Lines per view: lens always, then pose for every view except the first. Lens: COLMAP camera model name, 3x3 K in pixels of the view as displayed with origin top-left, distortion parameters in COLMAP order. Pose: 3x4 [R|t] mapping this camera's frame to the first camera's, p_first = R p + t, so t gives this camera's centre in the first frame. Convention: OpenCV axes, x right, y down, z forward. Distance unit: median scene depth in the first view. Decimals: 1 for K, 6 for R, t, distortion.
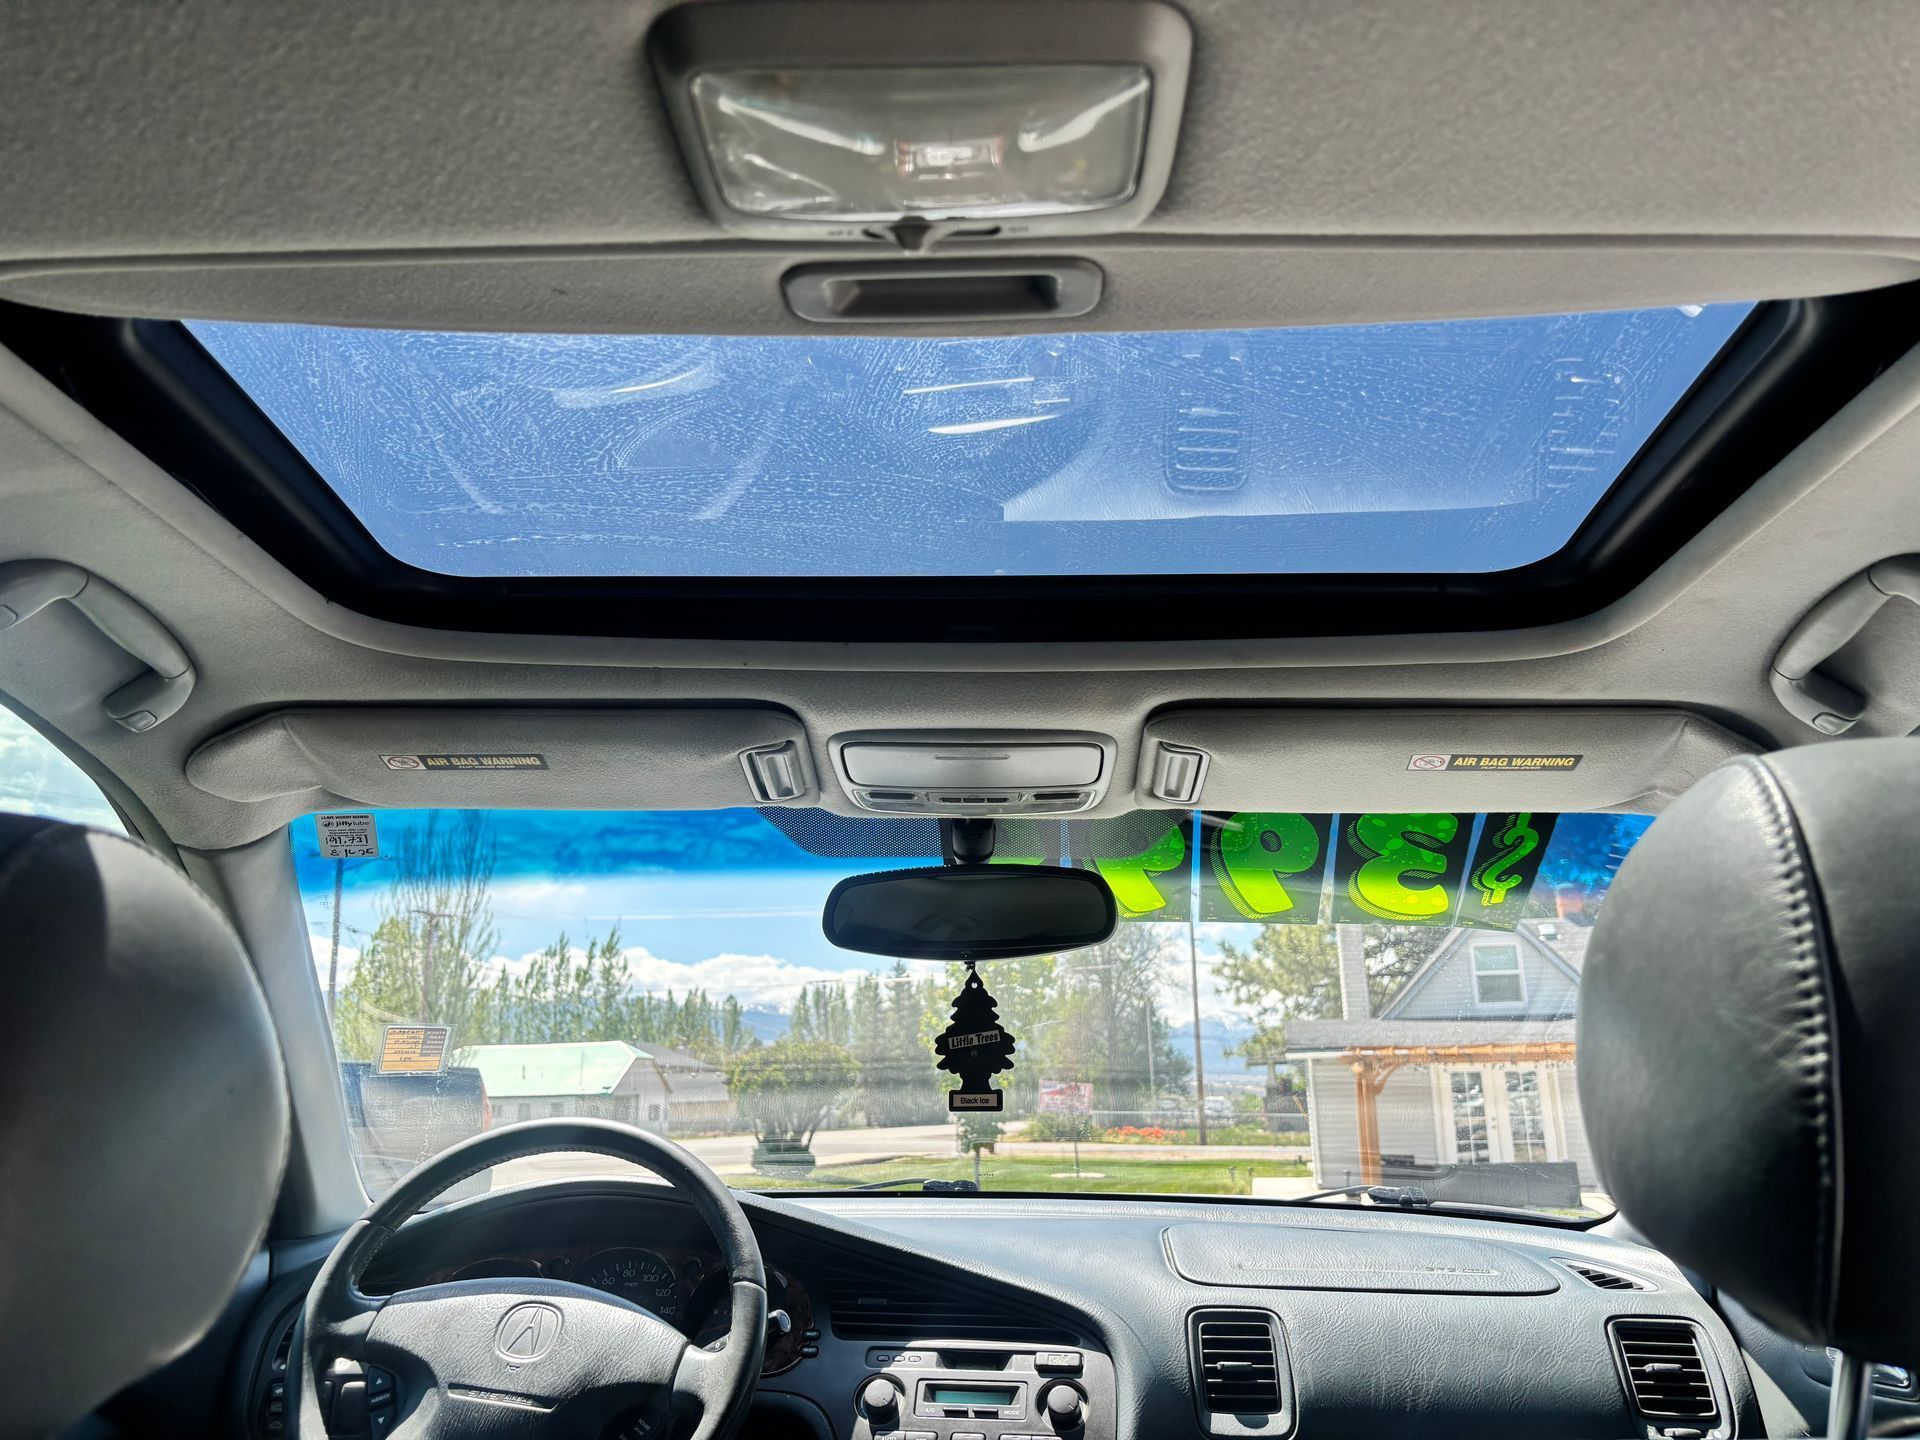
lens RADIAL K [[1441.3, 0, 960.0], [0, 1441.3, 720.0], [0, 0, 1]] dist [0.011220, -0.005027]
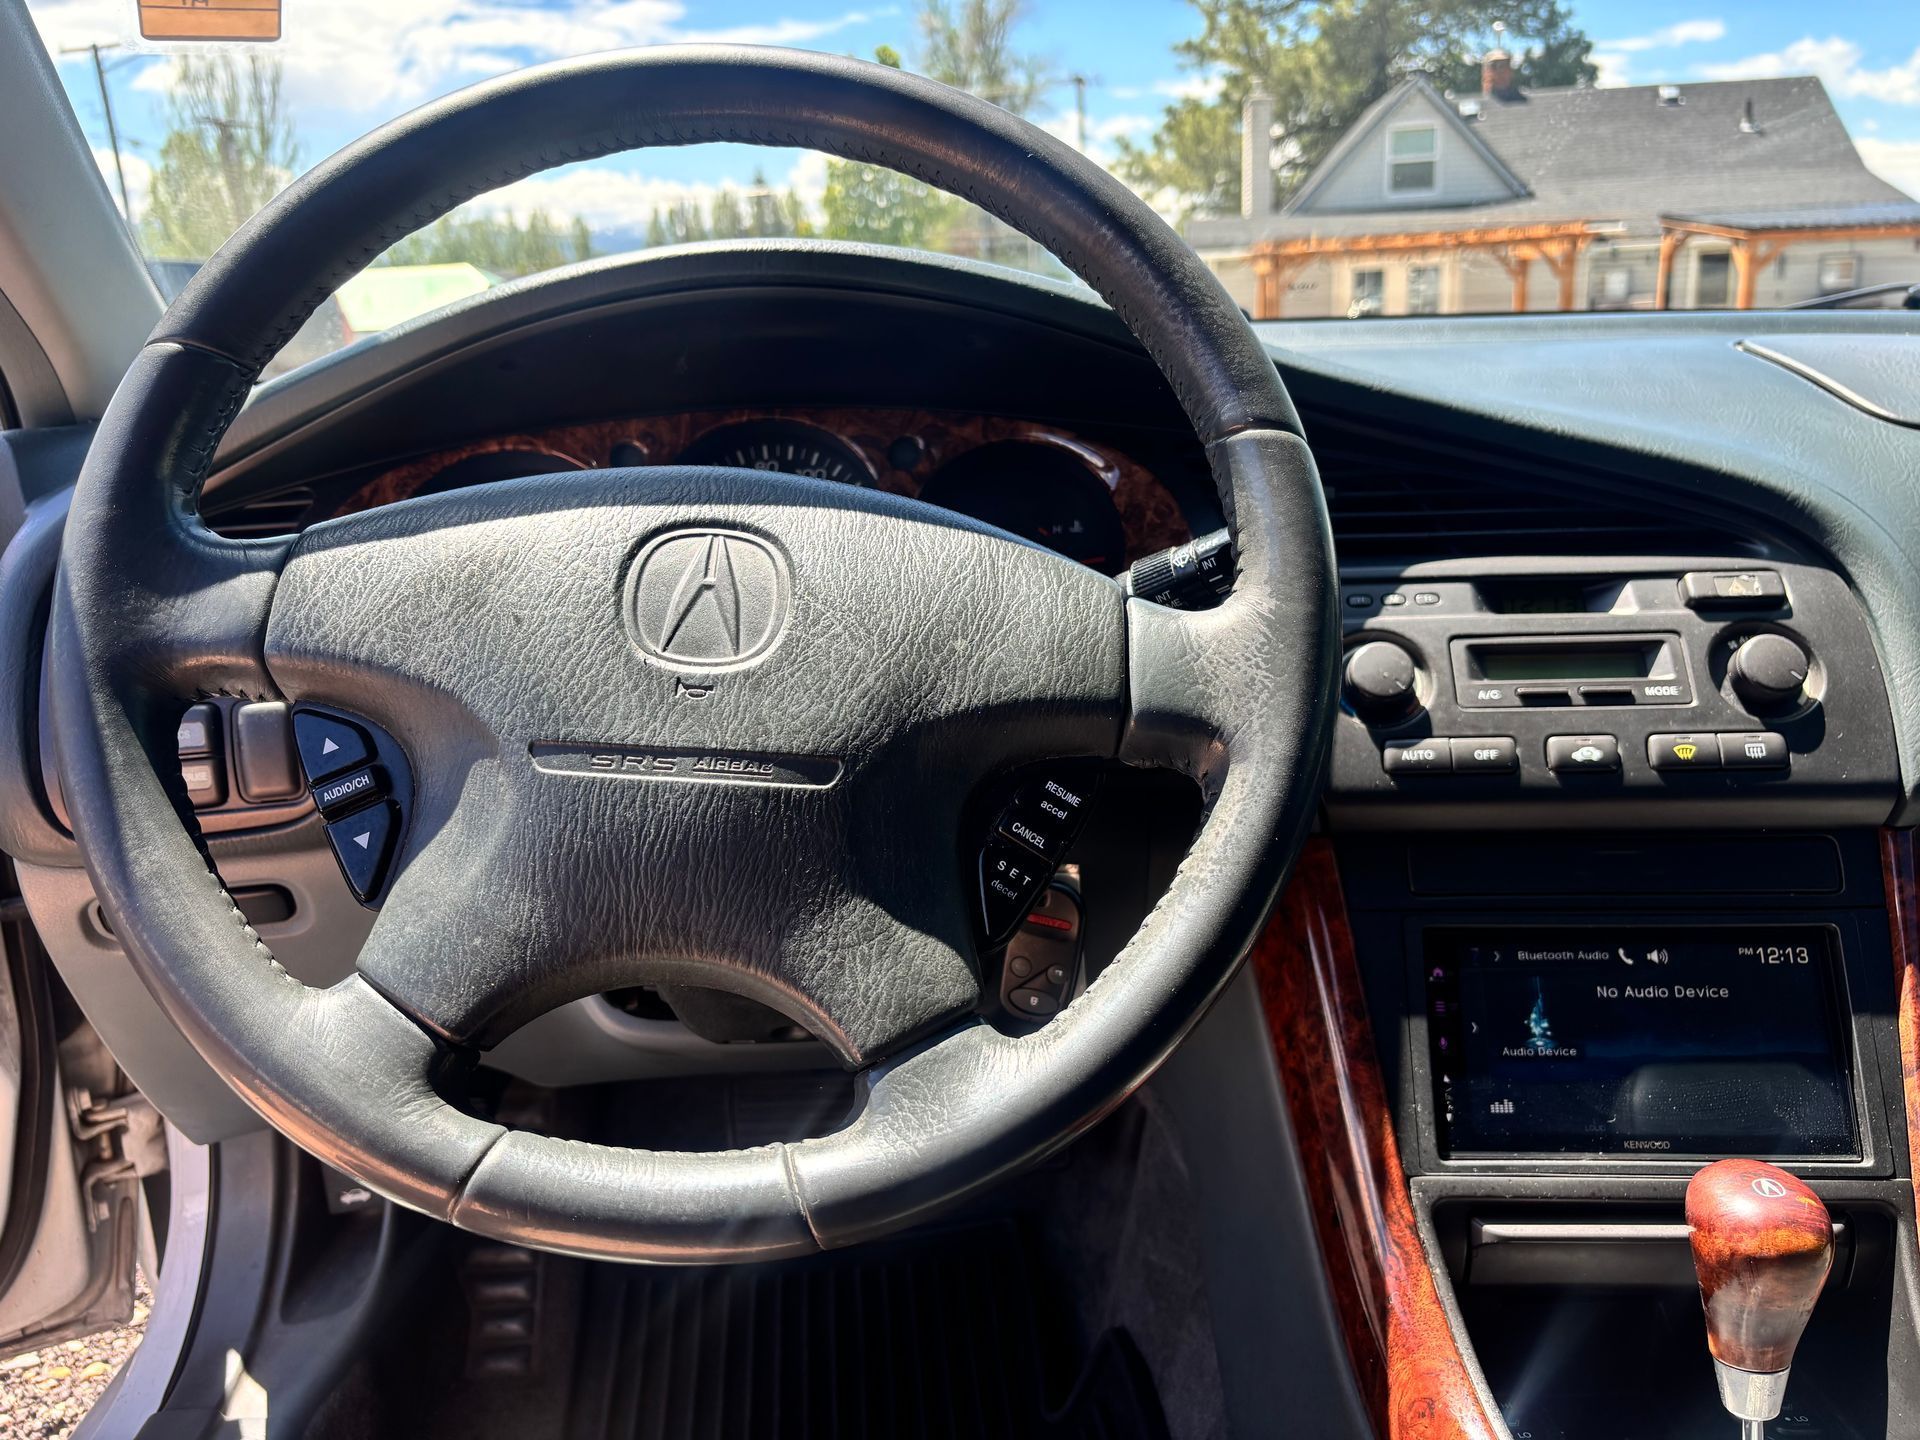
lens RADIAL K [[1441.3, 0, 960.0], [0, 1441.3, 720.0], [0, 0, 1]] dist [0.011220, -0.005027]
pose [[0.995457, -0.054629, 0.077984, -0.232240], [0.007972, 0.863976, 0.503469, 0.231995], [-0.094881, -0.500560, 0.860487, 0.578163]]
